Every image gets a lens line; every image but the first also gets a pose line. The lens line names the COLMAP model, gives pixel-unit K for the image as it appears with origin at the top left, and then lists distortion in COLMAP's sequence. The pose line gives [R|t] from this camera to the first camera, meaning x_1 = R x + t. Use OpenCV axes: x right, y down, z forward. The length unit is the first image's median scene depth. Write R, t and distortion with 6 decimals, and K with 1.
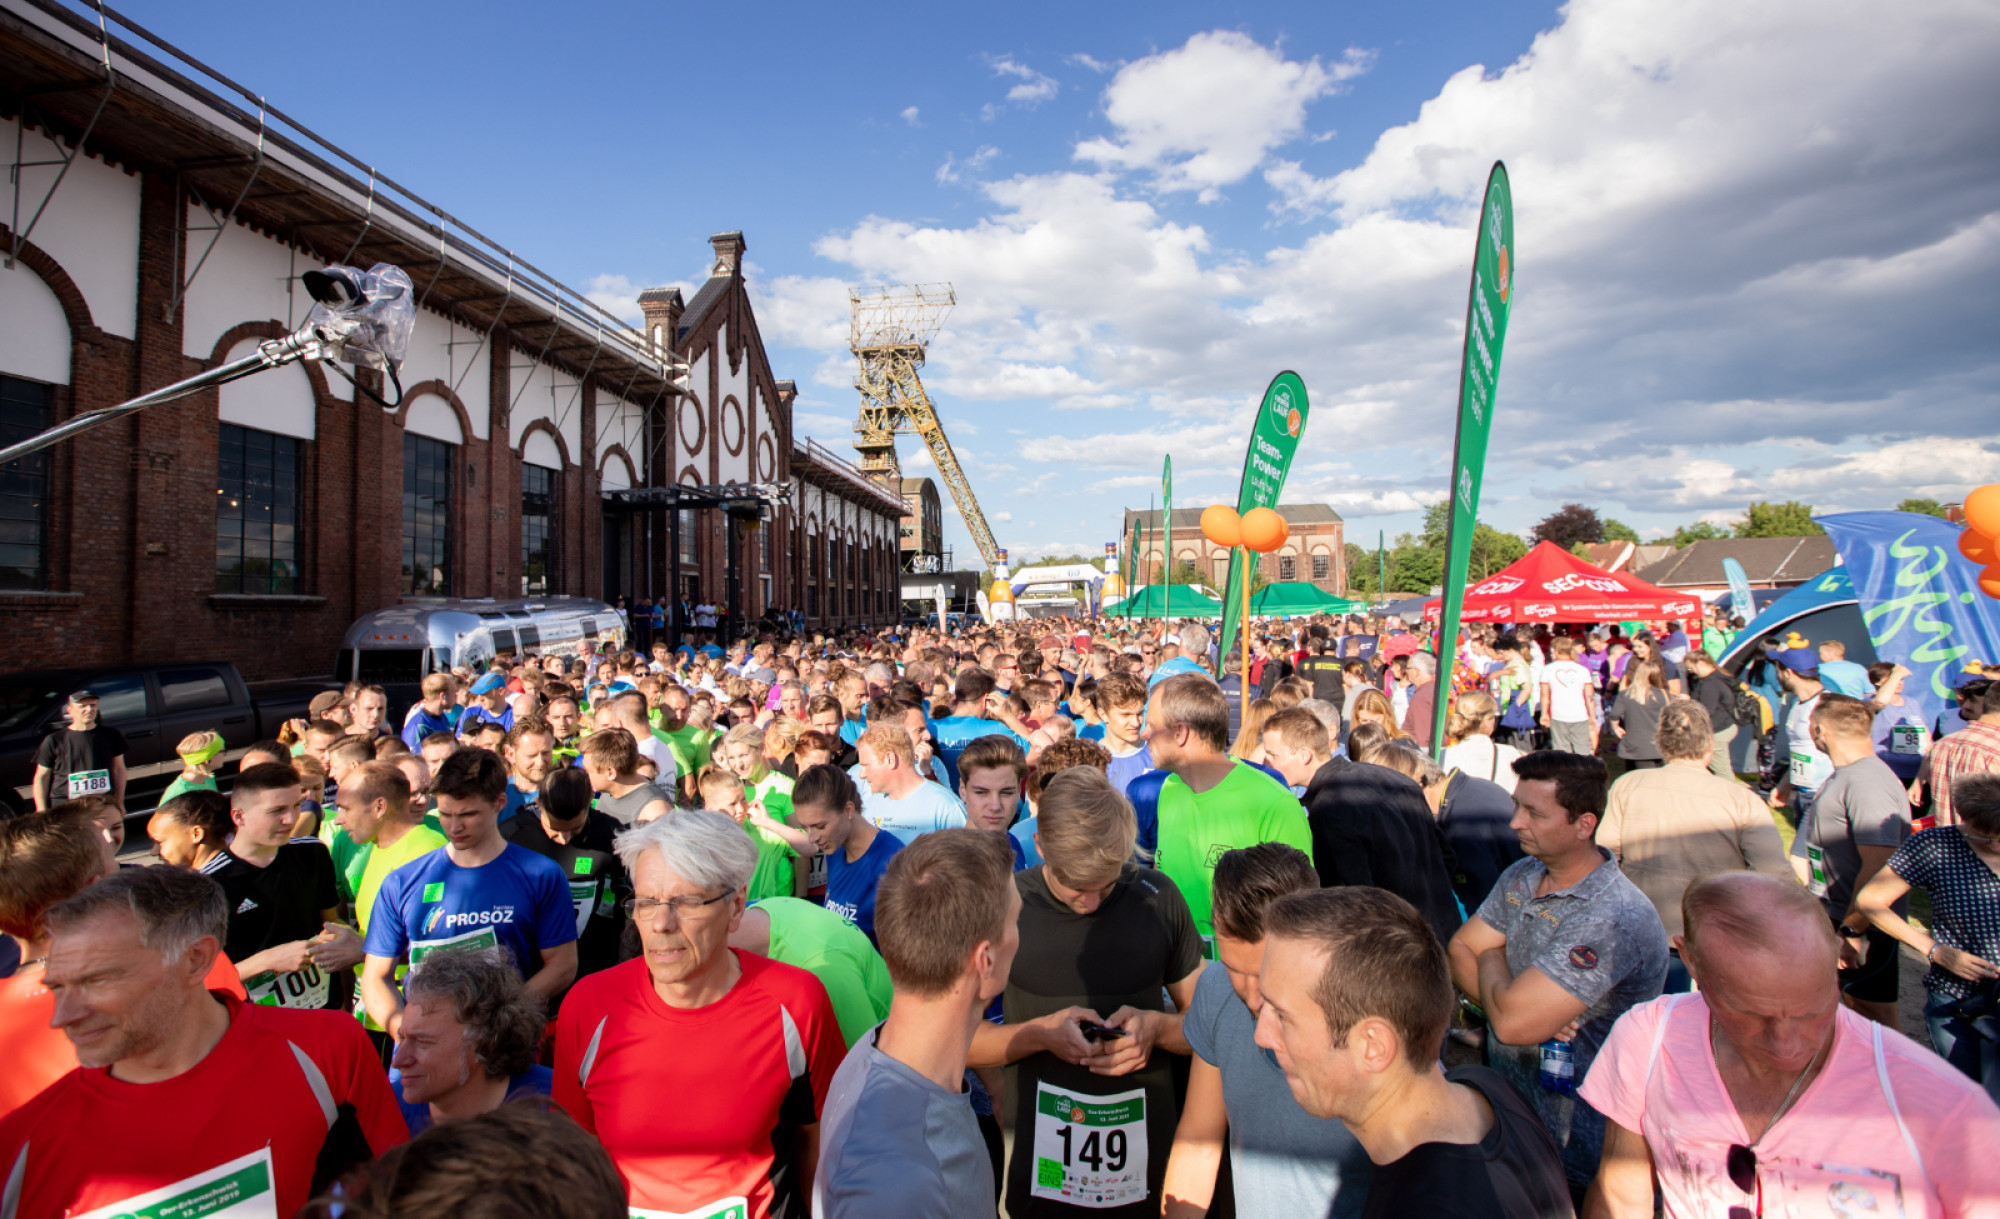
lens RADIAL K [[907.2, 0, 1005.7], [0, 907.2, 561.2], [0, 0, 1]] dist [-0.044649, 0.017699]
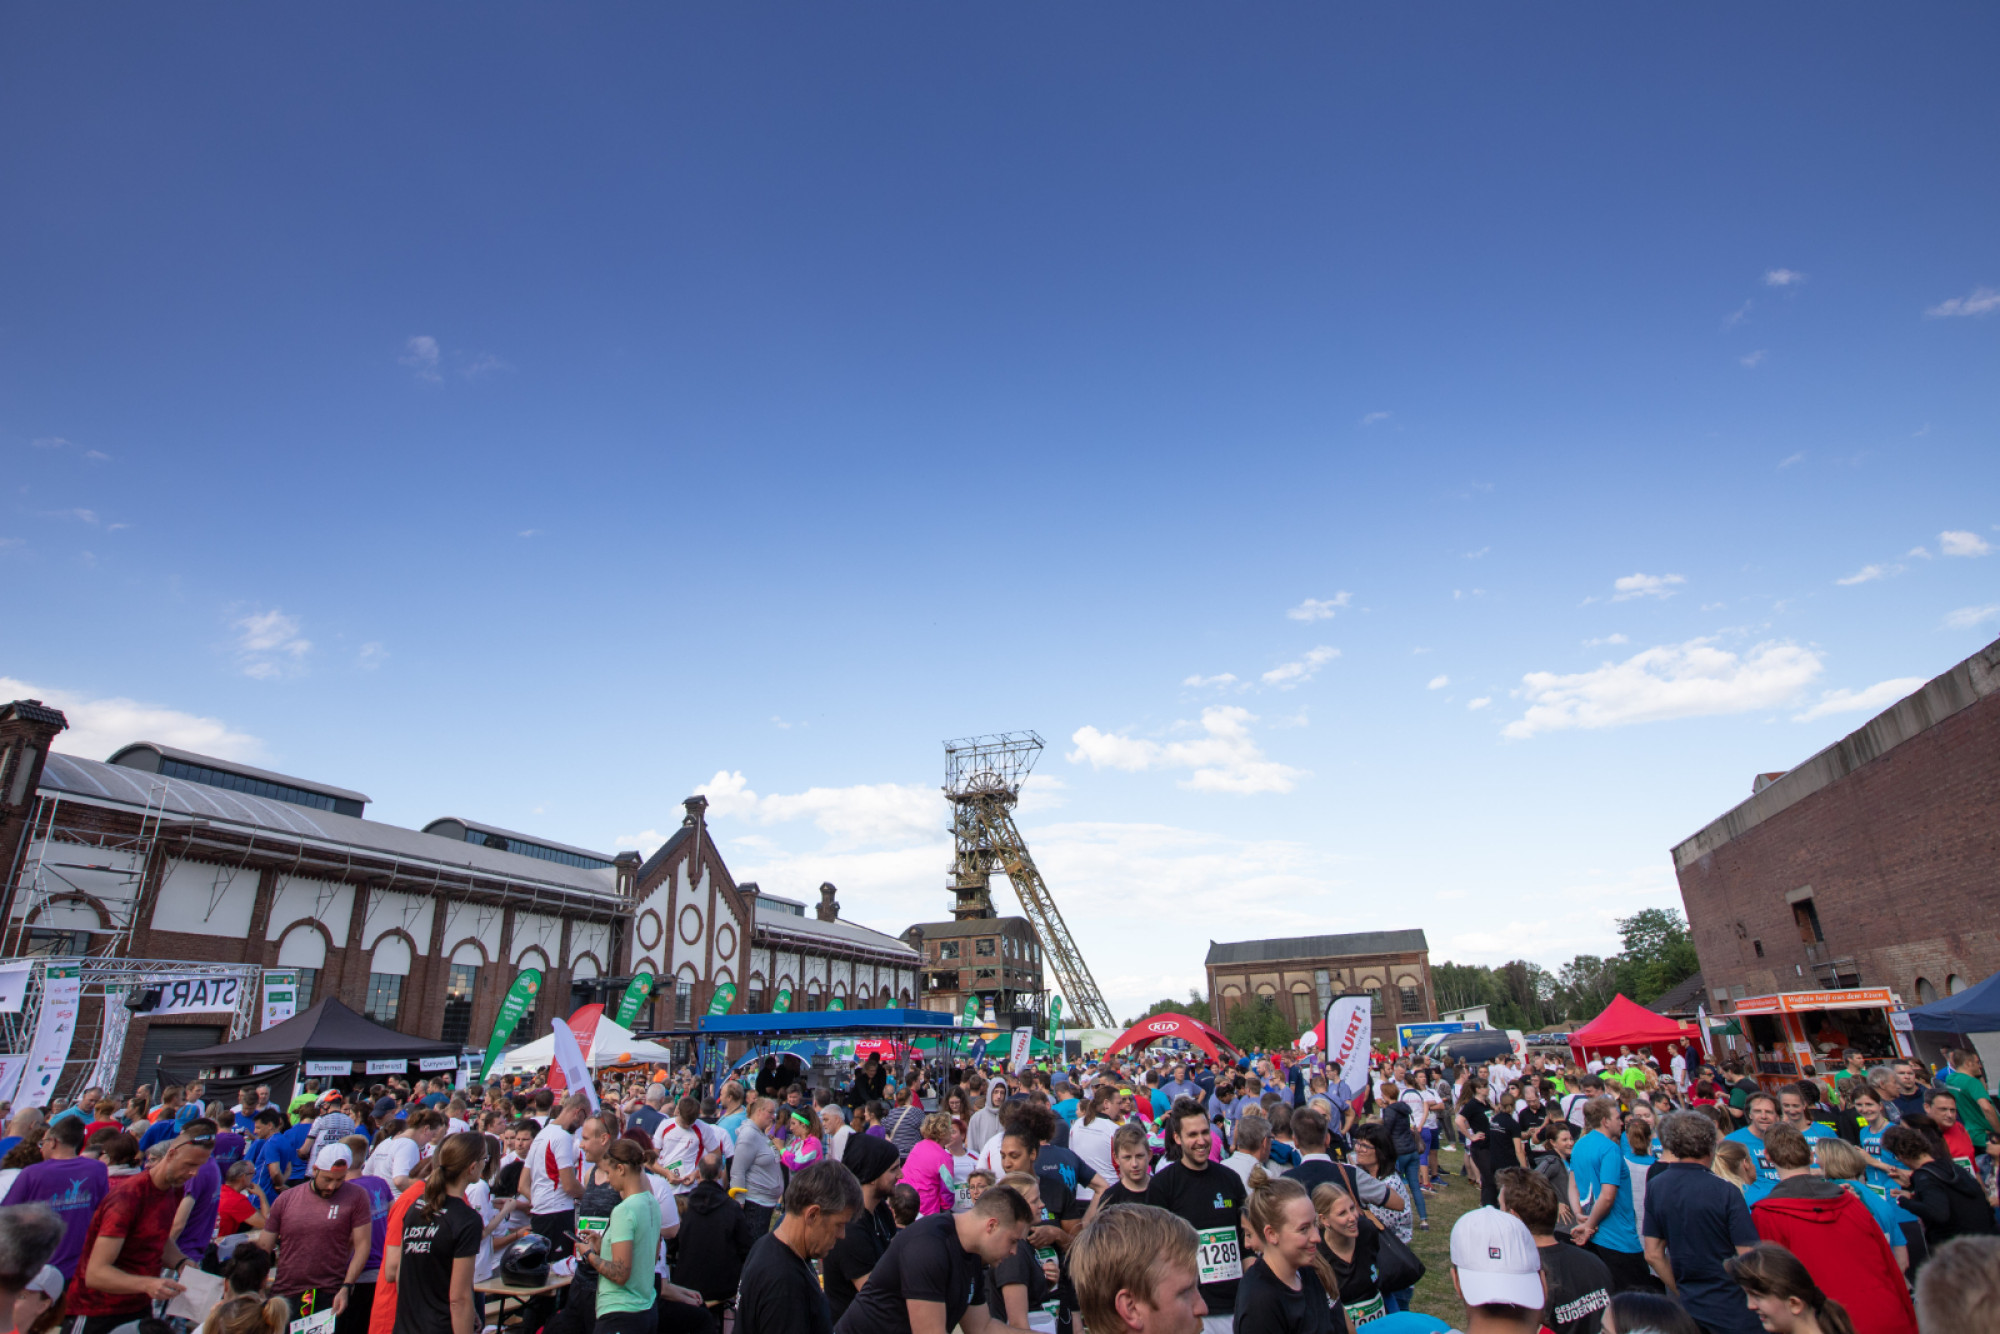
lens RADIAL K [[1067.6, 0, 1000.0], [0, 1067.6, 667.0], [0, 0, 1]] dist [-0.059177, 0.038282]
pose [[0.965280, -0.091897, -0.244520, 0.664957], [0.017509, 0.956732, -0.290443, -0.038440], [0.260631, 0.276077, 0.925123, -0.617676]]
